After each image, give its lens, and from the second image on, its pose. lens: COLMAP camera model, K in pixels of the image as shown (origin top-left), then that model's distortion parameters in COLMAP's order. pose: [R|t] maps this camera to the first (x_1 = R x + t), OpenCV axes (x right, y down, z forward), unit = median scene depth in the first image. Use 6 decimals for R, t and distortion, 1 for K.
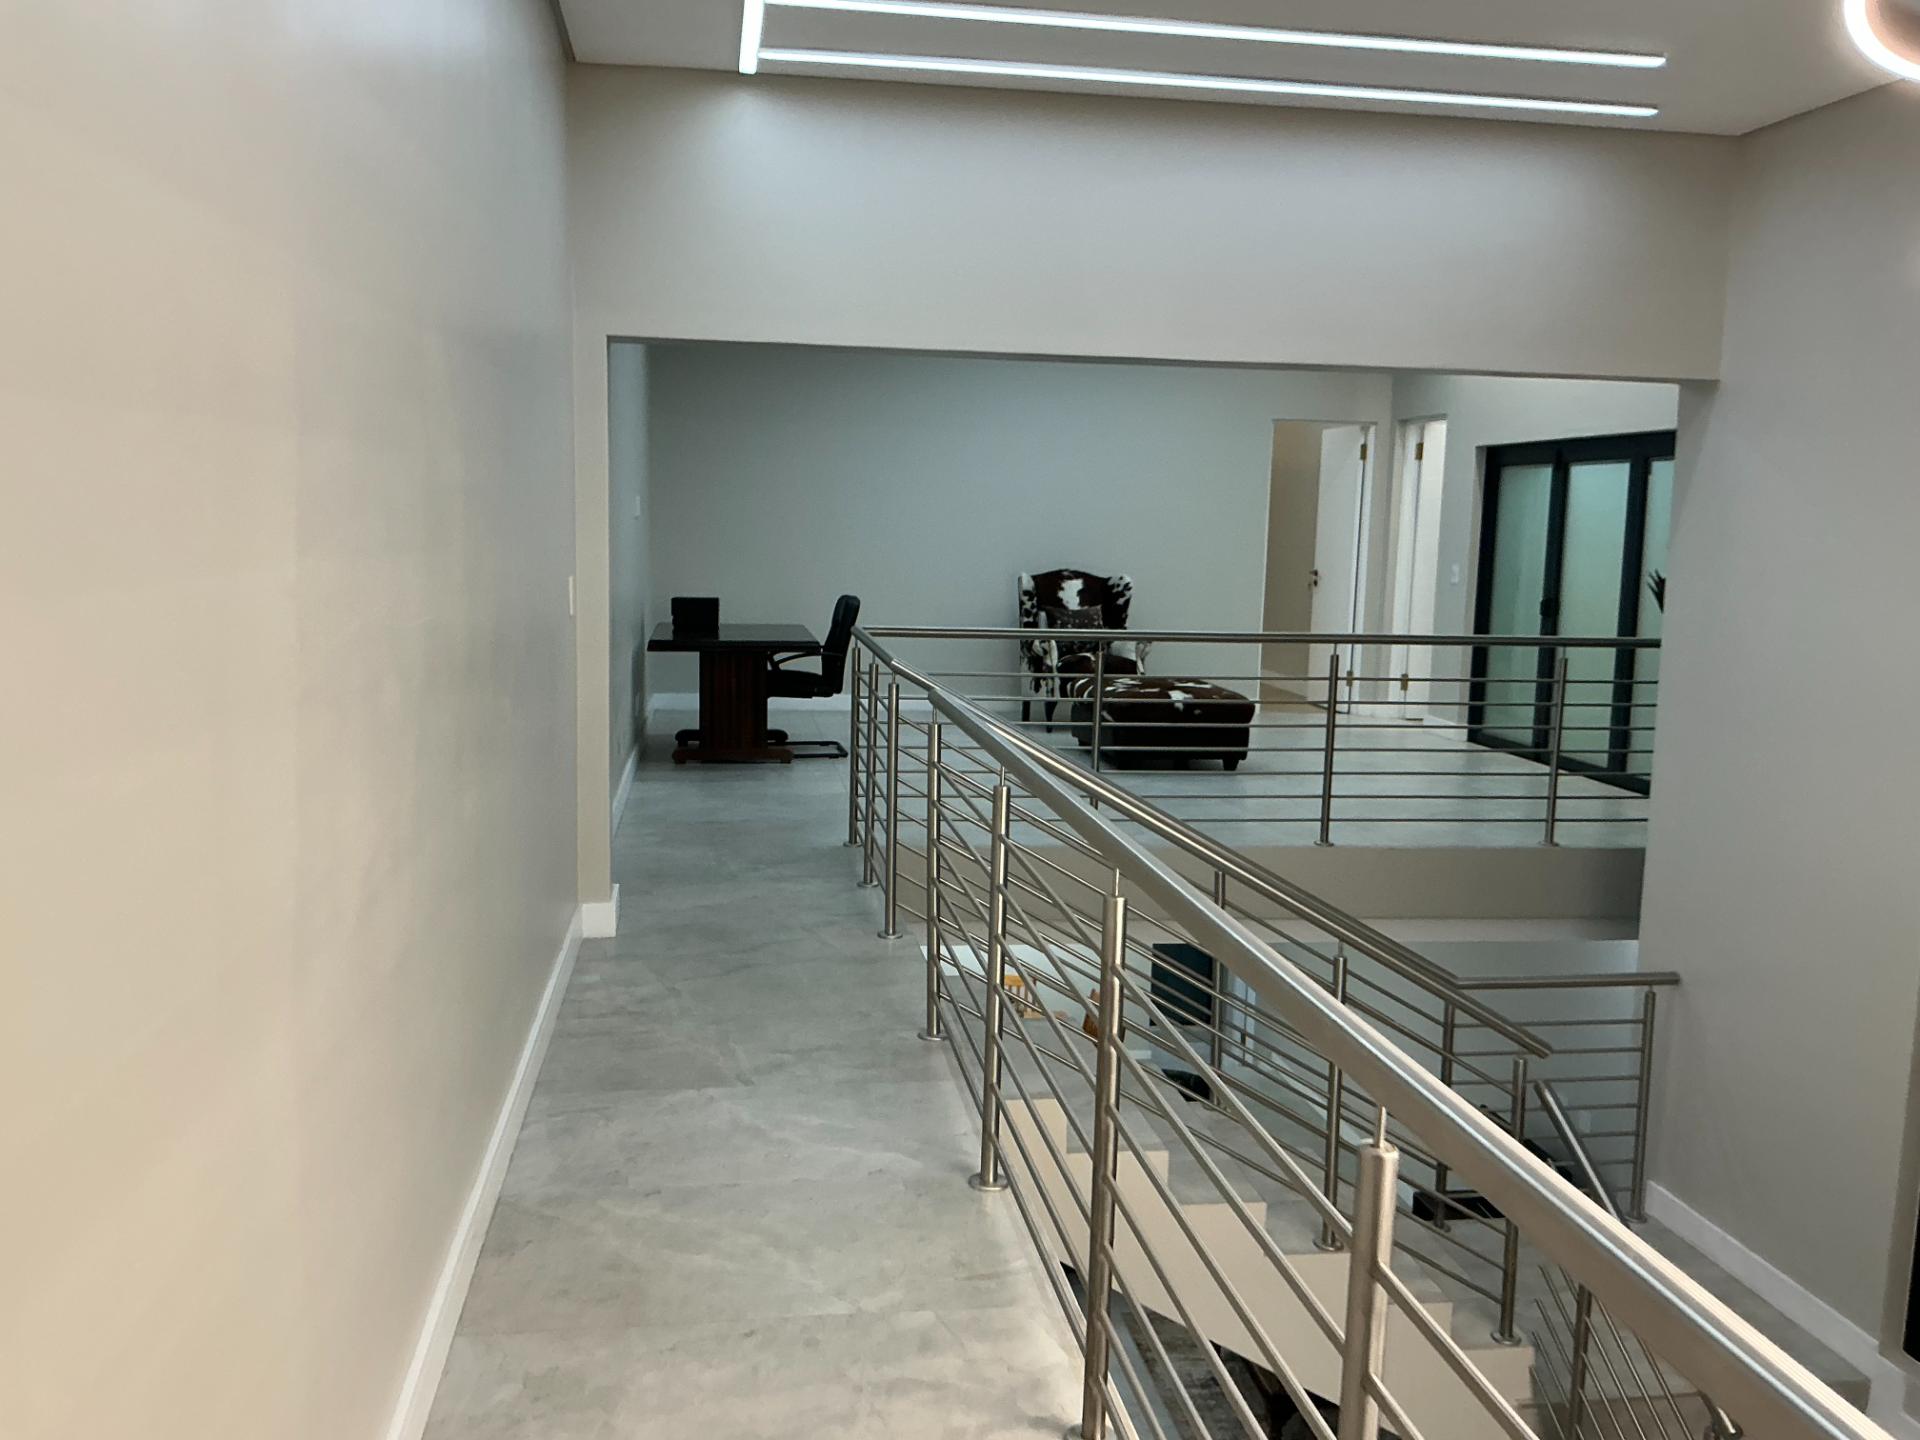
lens RADIAL K [[1586.8, 0, 959.0], [0, 1586.8, 721.1], [0, 0, 1]] dist [0.004169, -0.002694]
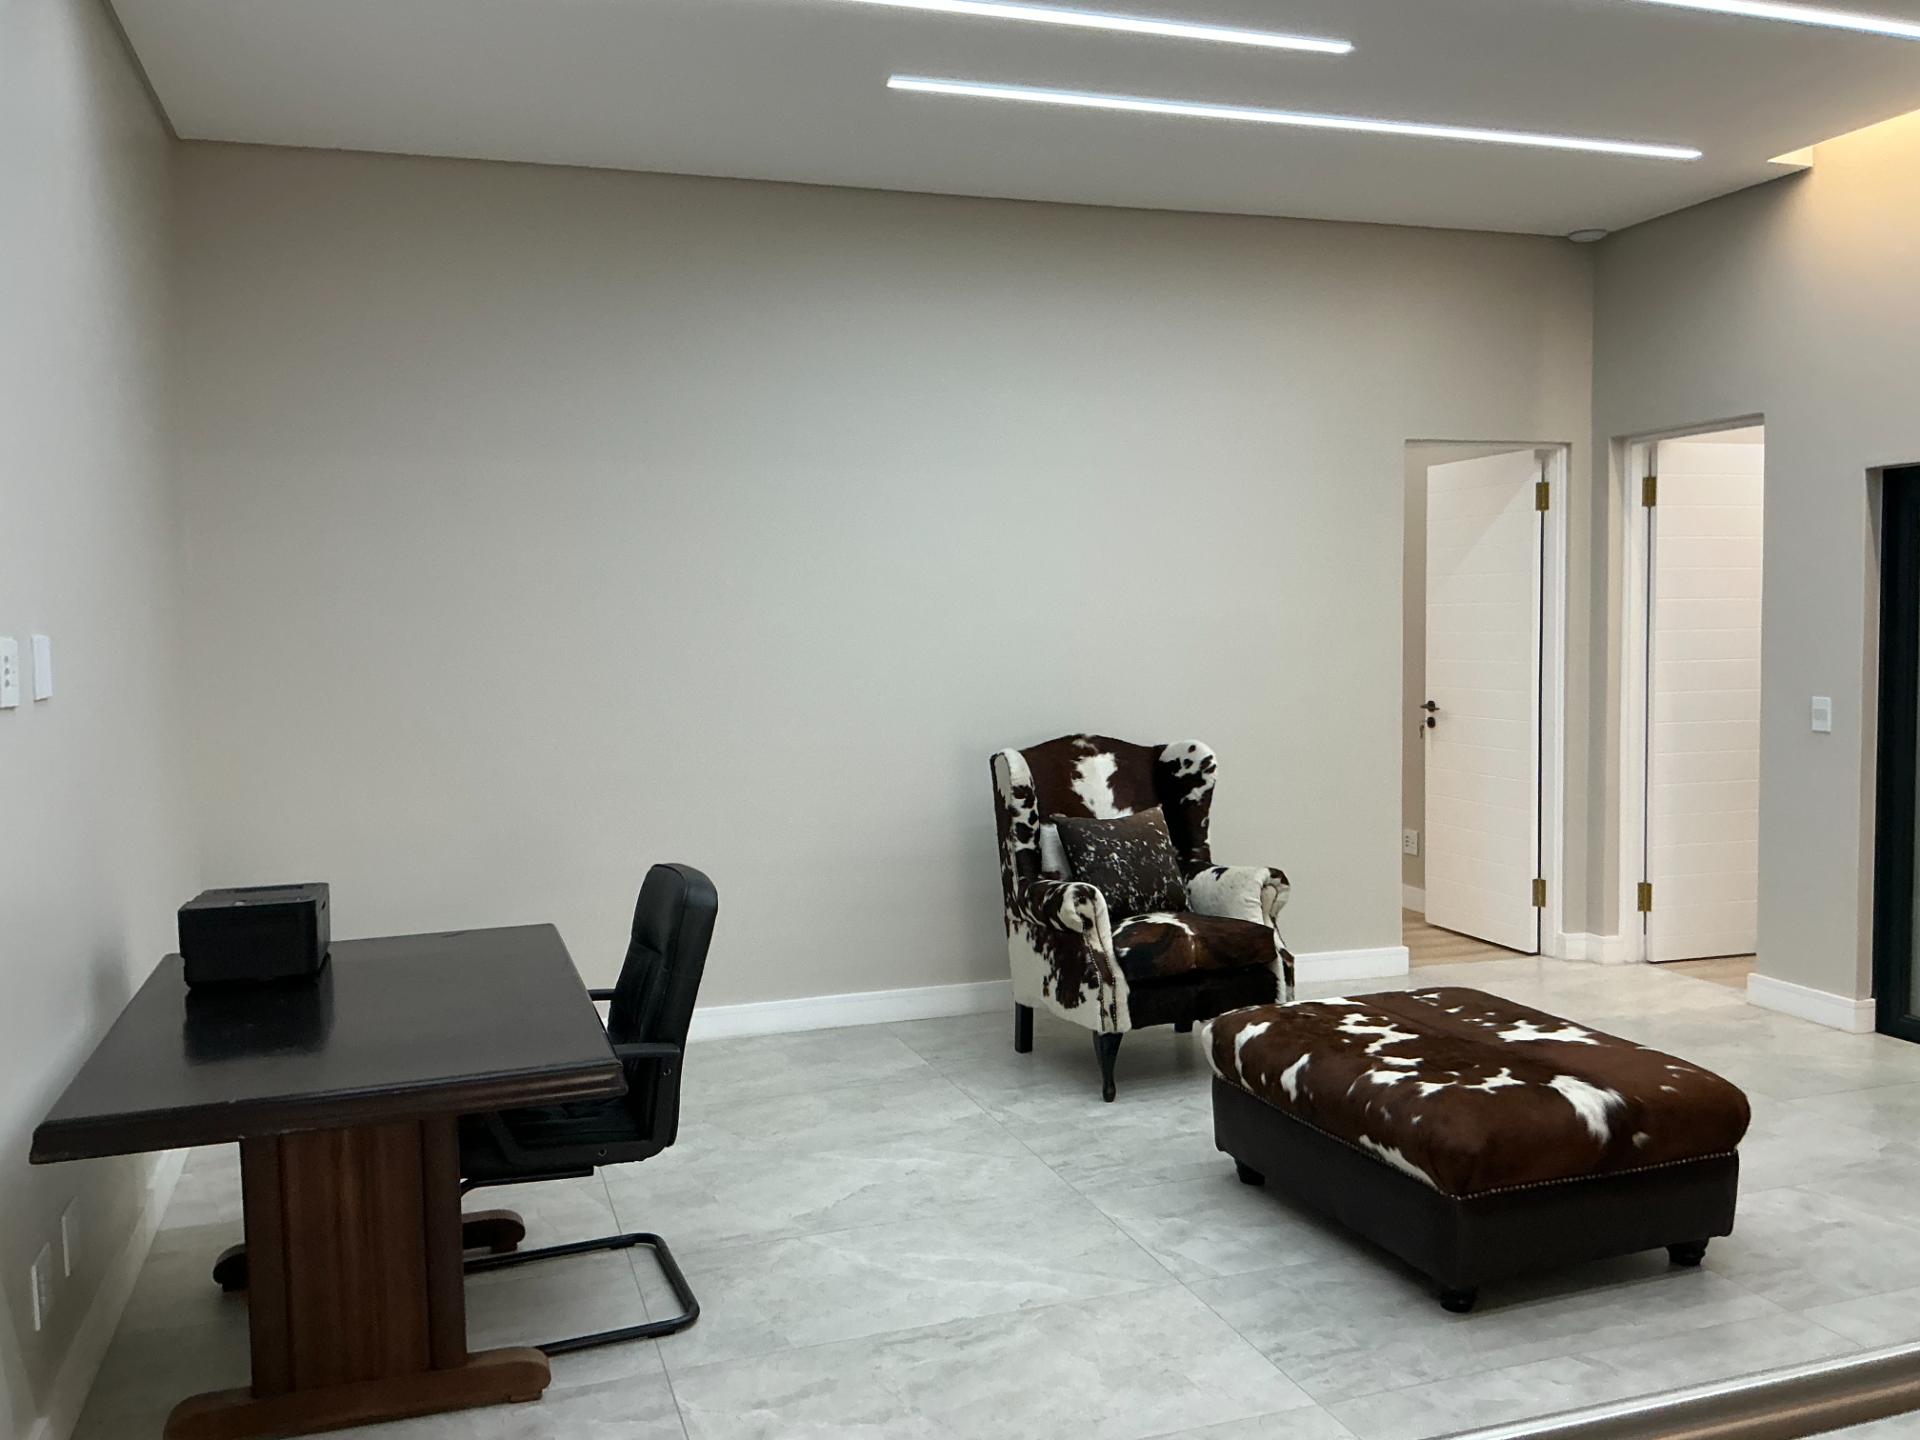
lens RADIAL K [[1586.8, 0, 960.1], [0, 1586.8, 720.7], [0, 0, 1]] dist [0.004169, -0.002694]
pose [[0.984746, -0.048459, 0.167114, -0.054455], [0.058722, 0.996644, -0.057024, -0.074562], [-0.163790, 0.065968, 0.984287, 0.516532]]
